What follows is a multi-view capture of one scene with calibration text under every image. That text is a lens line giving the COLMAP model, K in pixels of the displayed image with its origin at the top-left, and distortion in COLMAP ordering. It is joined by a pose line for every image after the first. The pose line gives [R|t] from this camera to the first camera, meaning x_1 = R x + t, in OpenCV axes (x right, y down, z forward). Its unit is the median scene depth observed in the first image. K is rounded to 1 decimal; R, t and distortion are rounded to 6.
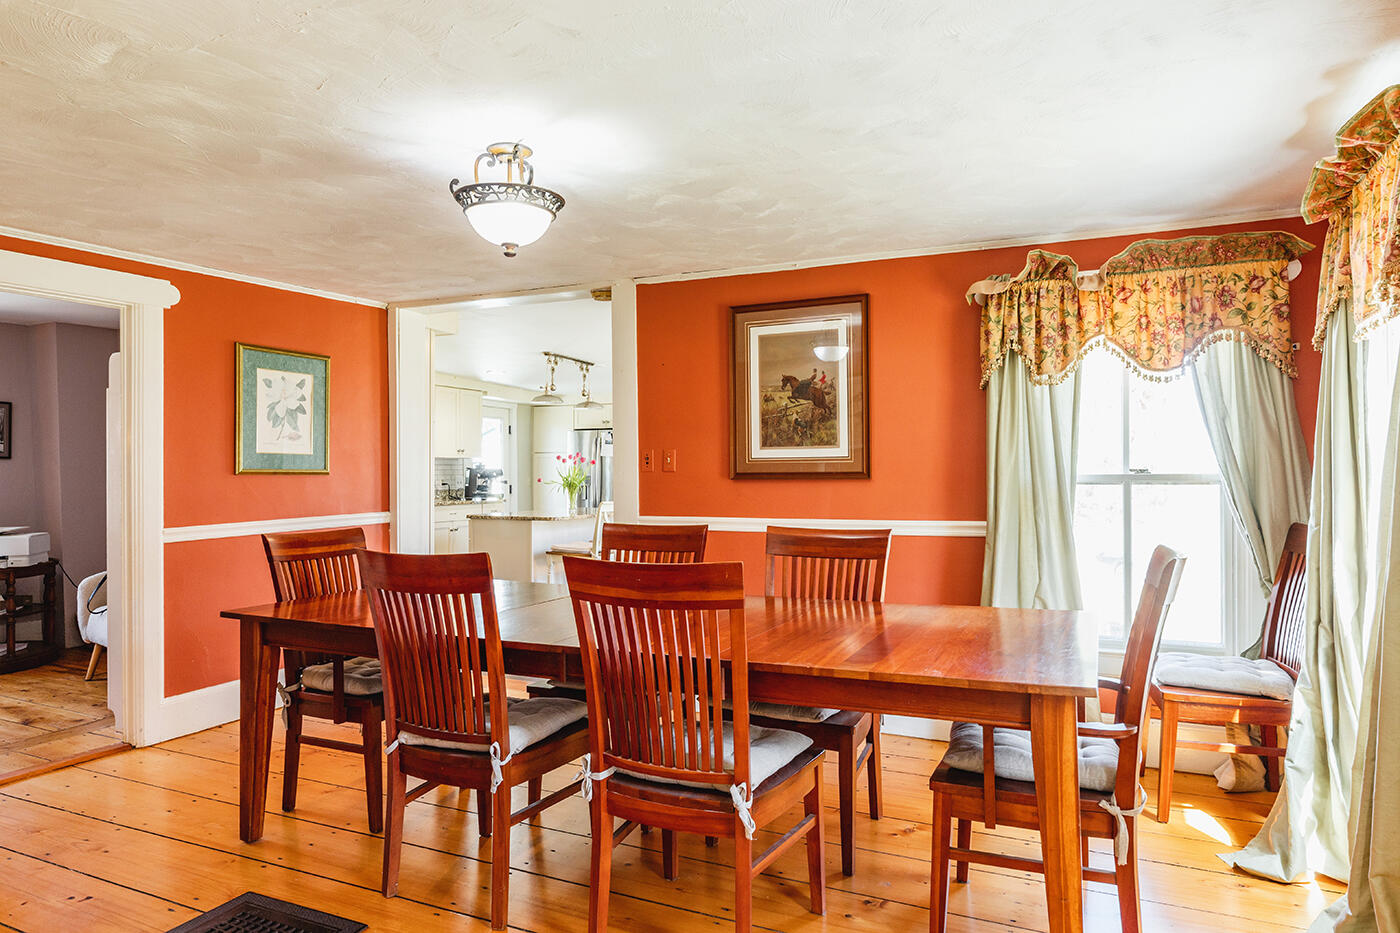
lens RADIAL K [[909.9, 0, 705.2], [0, 909.9, 466.5], [0, 0, 1]] dist [-0.000819, 0.000095]
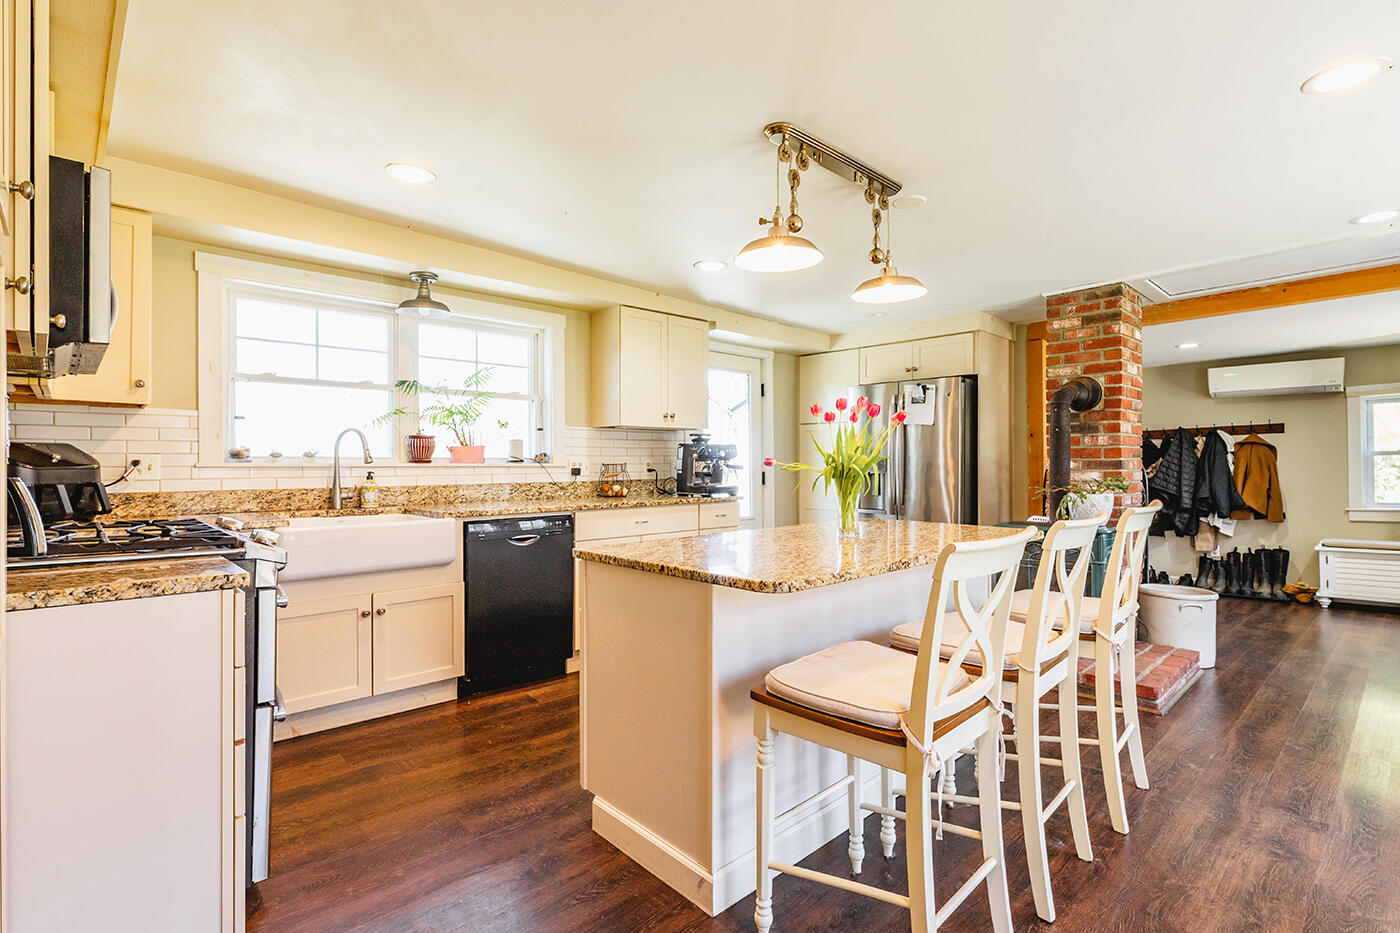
lens RADIAL K [[673.0, 0, 701.7], [0, 673.0, 462.5], [0, 0, 1]] dist [0.000178, -0.000414]
pose [[0.927292, 0.000297, -0.374340, -0.103602], [0.002670, 0.999969, 0.007407, 0.014172], [0.374331, -0.007868, 0.927262, 0.772540]]
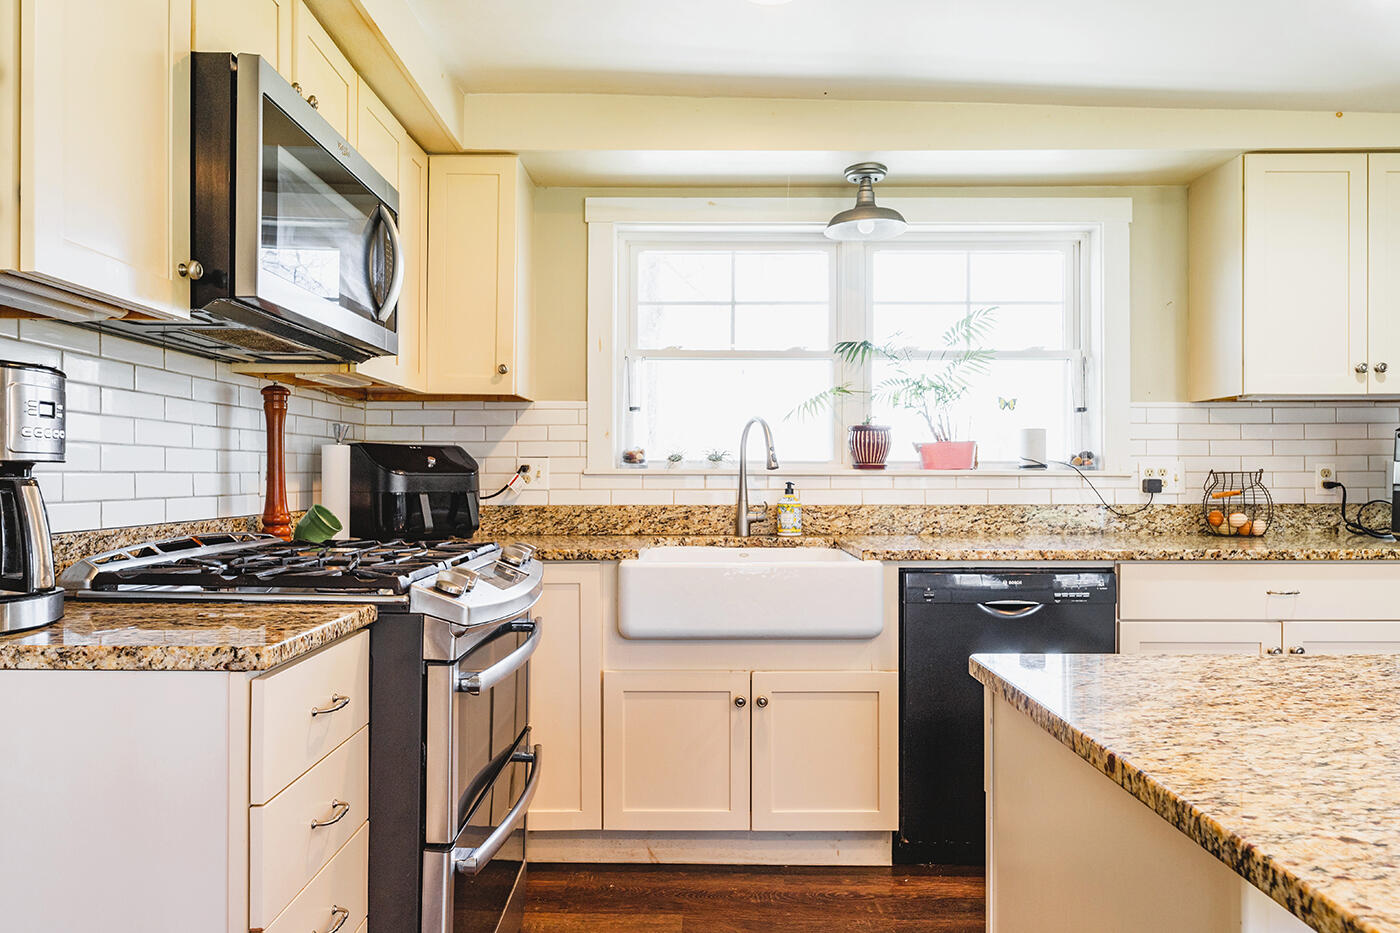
lens RADIAL K [[909.9, 0, 697.1], [0, 909.9, 474.5], [0, 0, 1]] dist [-0.000819, 0.000095]
pose [[0.417145, 0.001250, -0.908839, -0.127851], [0.006121, 0.999973, 0.004185, 0.017773], [0.908819, -0.007309, 0.417126, 0.904469]]
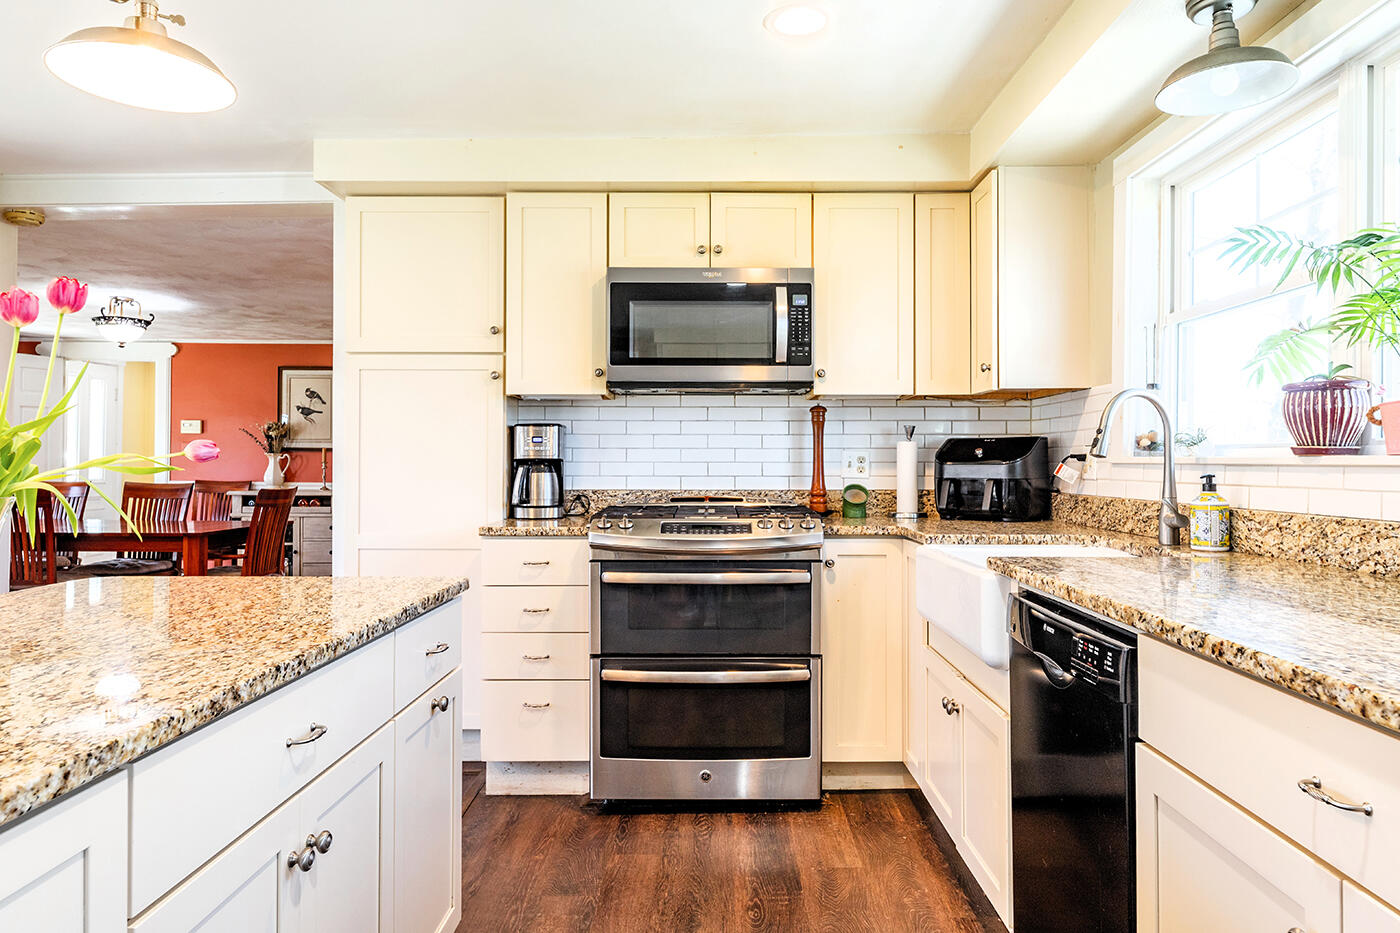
lens RADIAL K [[909.9, 0, 699.4], [0, 909.9, 456.8], [0, 0, 1]] dist [-0.000819, 0.000095]
pose [[-0.913089, -0.001506, -0.407757, -0.217861], [0.004203, 0.999905, -0.013105, 0.020720], [0.407738, -0.013680, -0.912996, 1.317957]]
